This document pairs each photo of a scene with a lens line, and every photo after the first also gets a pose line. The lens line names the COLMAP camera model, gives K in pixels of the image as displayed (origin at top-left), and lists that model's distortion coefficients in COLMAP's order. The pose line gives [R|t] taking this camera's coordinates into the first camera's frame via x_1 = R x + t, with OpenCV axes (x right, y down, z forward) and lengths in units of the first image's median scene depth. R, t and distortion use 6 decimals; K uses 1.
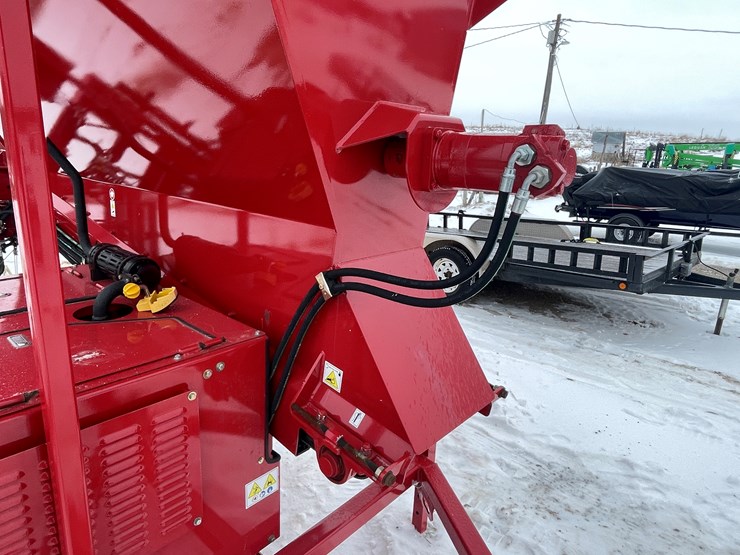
lens RADIAL K [[482.7, 0, 362.7], [0, 482.7, 268.9], [0, 0, 1]] dist [-0.002662, -0.001941]
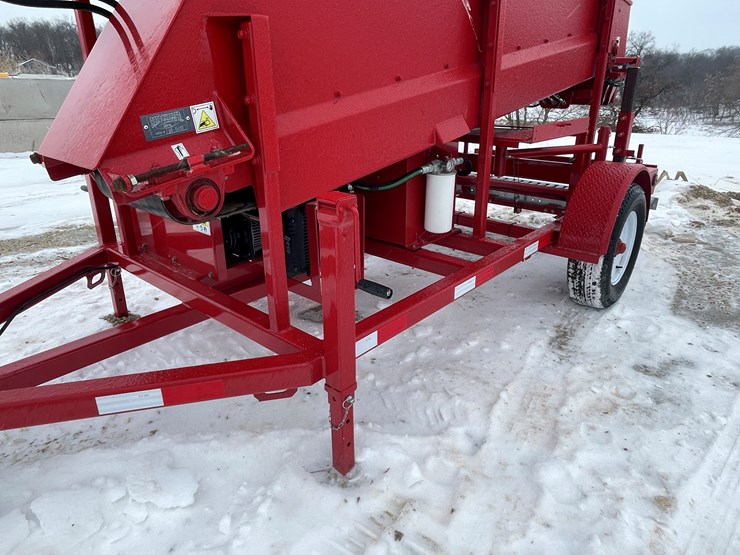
lens RADIAL K [[482.7, 0, 374.7], [0, 482.7, 269.2], [0, 0, 1]] dist [-0.002662, -0.001941]
pose [[0.009172, 0.323781, -0.946088, 0.371952], [-0.239020, 0.919411, 0.312334, 0.025474], [0.970971, 0.223269, 0.085823, 0.499247]]
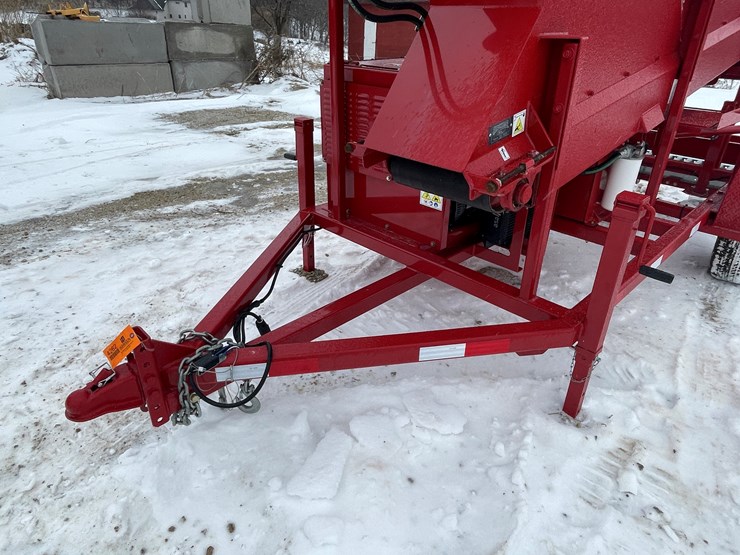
lens RADIAL K [[482.7, 0, 372.9], [0, 482.7, 275.2], [0, 0, 1]] dist [-0.002662, -0.001941]
pose [[-0.060447, 0.433393, -0.899176, 0.434668], [-0.259084, 0.863137, 0.433440, 0.028245], [0.963961, 0.259162, 0.060111, 0.297592]]
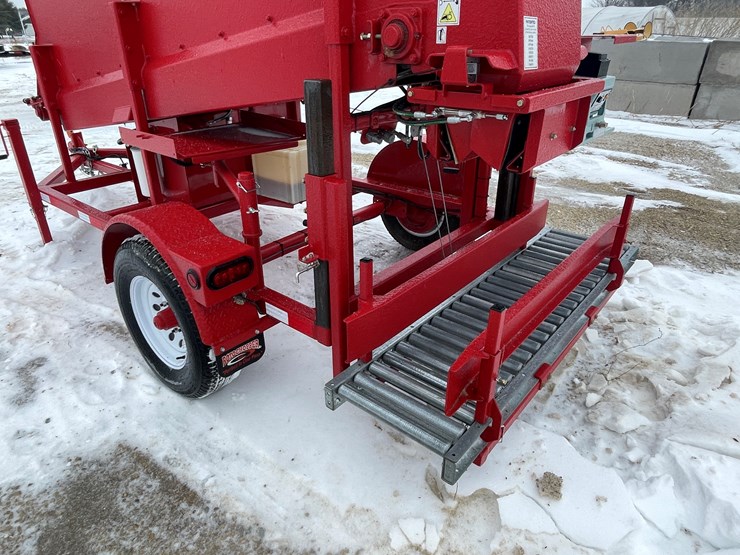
lens RADIAL K [[476.7, 0, 365.9], [0, 476.7, 277.5], [0, 0, 1]] dist [-0.003531, -0.001951]
pose [[-0.998955, -0.017677, -0.042158, -0.462163], [-0.041002, 0.754240, 0.655318, -0.237332], [0.020213, 0.656361, -0.754176, 1.228188]]
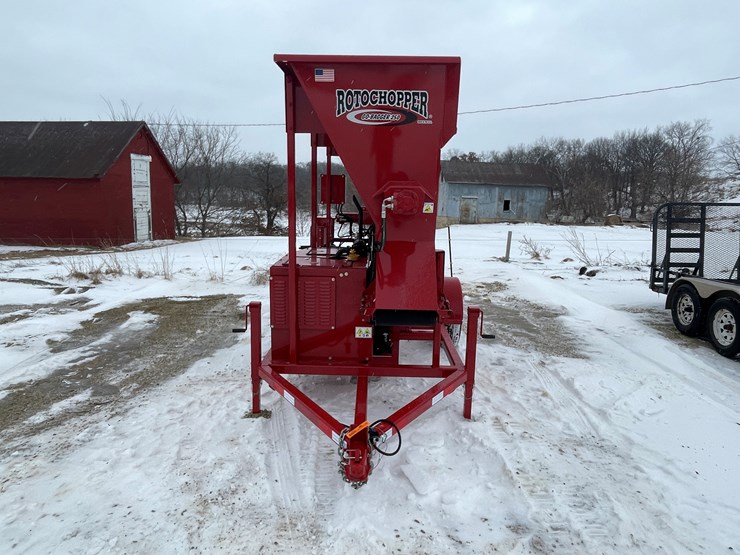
lens RADIAL K [[482.7, 0, 368.2], [0, 482.7, 270.1], [0, 0, 1]] dist [-0.002662, -0.001941]
pose [[0.655064, 0.100170, -0.748904, 0.601901], [-0.176158, 0.984106, -0.022455, 0.069464], [0.734751, 0.146635, 0.662298, -0.248119]]
